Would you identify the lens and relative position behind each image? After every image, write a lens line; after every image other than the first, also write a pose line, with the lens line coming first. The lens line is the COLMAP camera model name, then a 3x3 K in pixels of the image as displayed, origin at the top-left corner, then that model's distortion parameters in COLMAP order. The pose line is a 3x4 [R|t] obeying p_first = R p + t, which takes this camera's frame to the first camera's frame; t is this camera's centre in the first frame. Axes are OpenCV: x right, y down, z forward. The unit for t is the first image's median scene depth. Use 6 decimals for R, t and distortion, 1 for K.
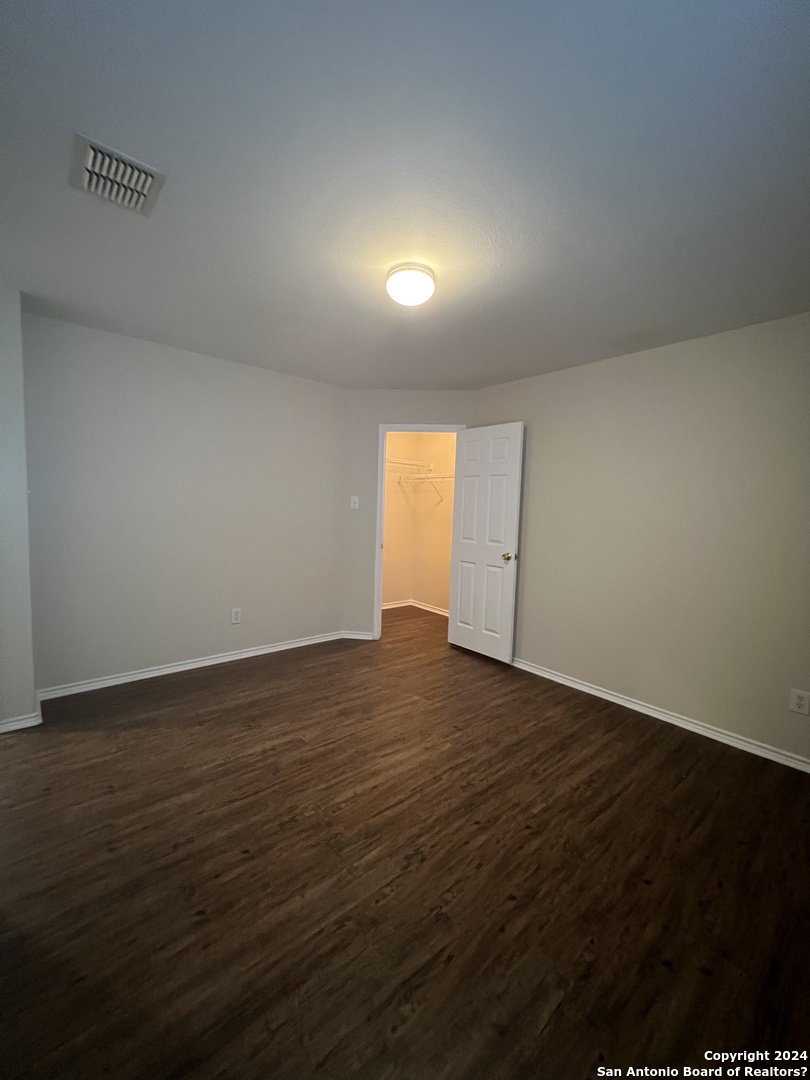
lens RADIAL K [[429.9, 0, 406.0], [0, 429.9, 535.4], [0, 0, 1]] dist [-0.000462, -0.000020]
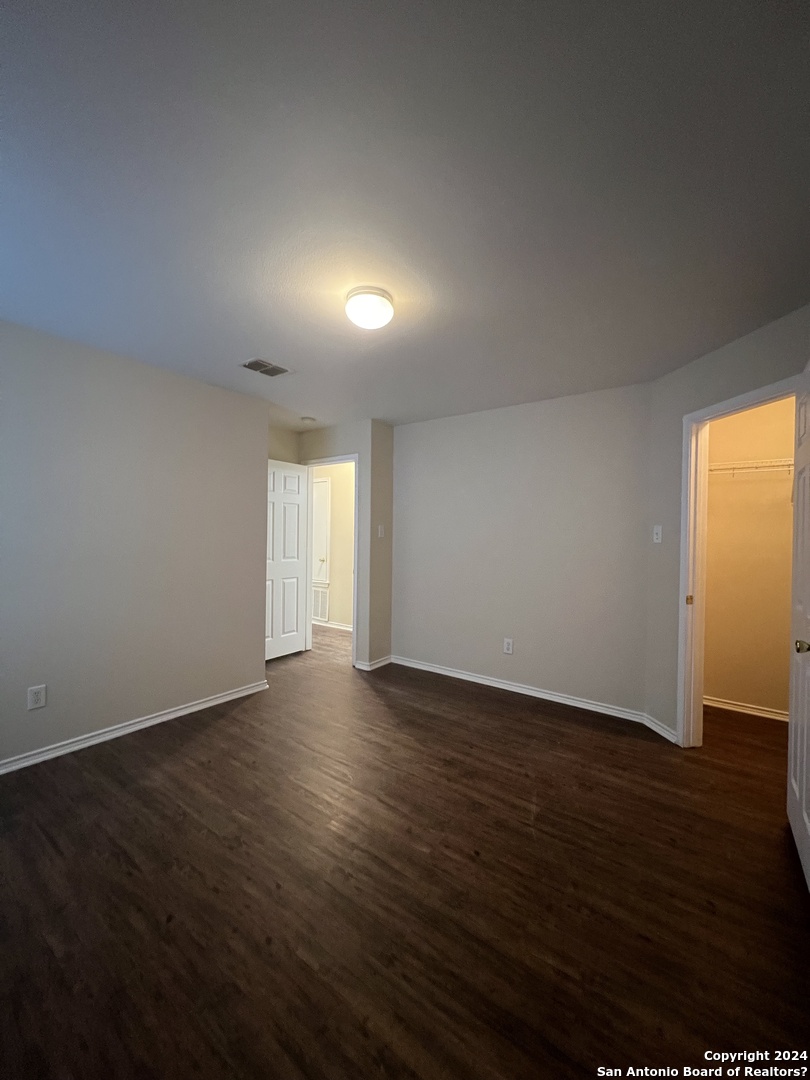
lens RADIAL K [[429.9, 0, 406.0], [0, 429.9, 535.4], [0, 0, 1]] dist [-0.000462, -0.000020]
pose [[0.224886, -0.027226, -0.974005, 0.860820], [-0.081688, 0.995564, -0.046689, -0.013525], [0.970955, 0.090064, 0.221664, 0.787109]]
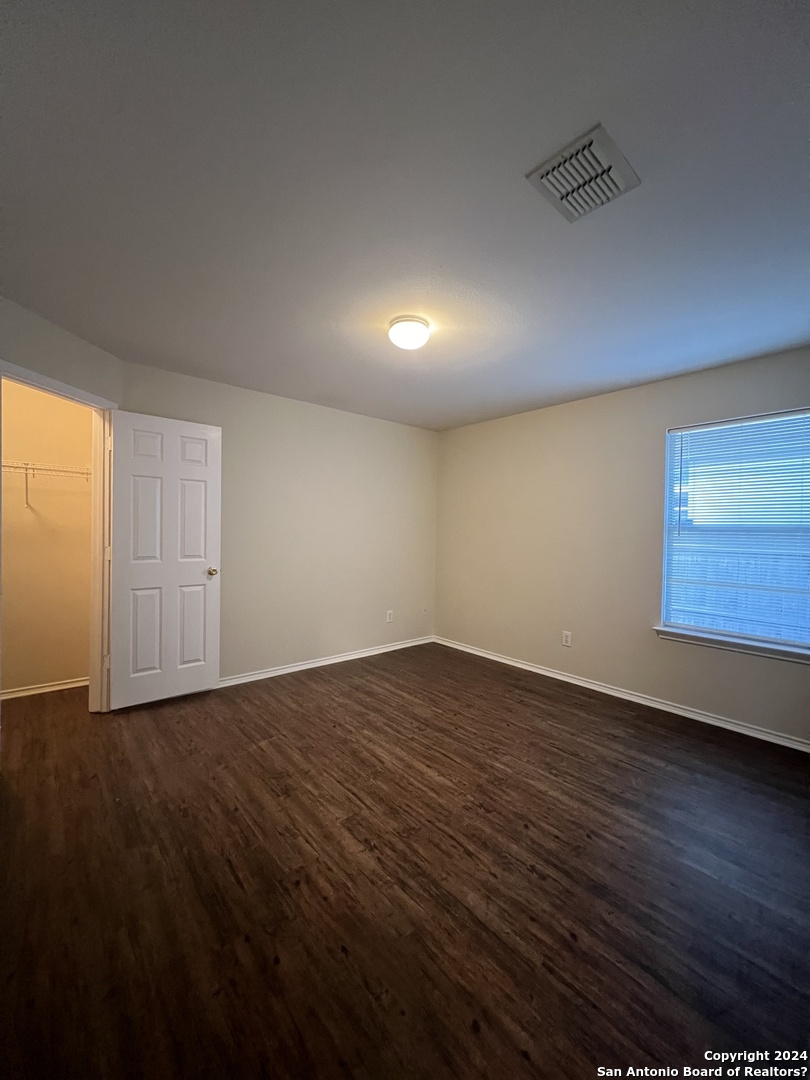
lens RADIAL K [[429.9, 0, 406.0], [0, 429.9, 535.4], [0, 0, 1]] dist [-0.000462, -0.000020]
pose [[-0.000016, -0.043815, 0.999040, -1.039893], [0.056880, 0.997422, 0.043745, -0.066791], [-0.998381, 0.056826, 0.002477, 0.899254]]
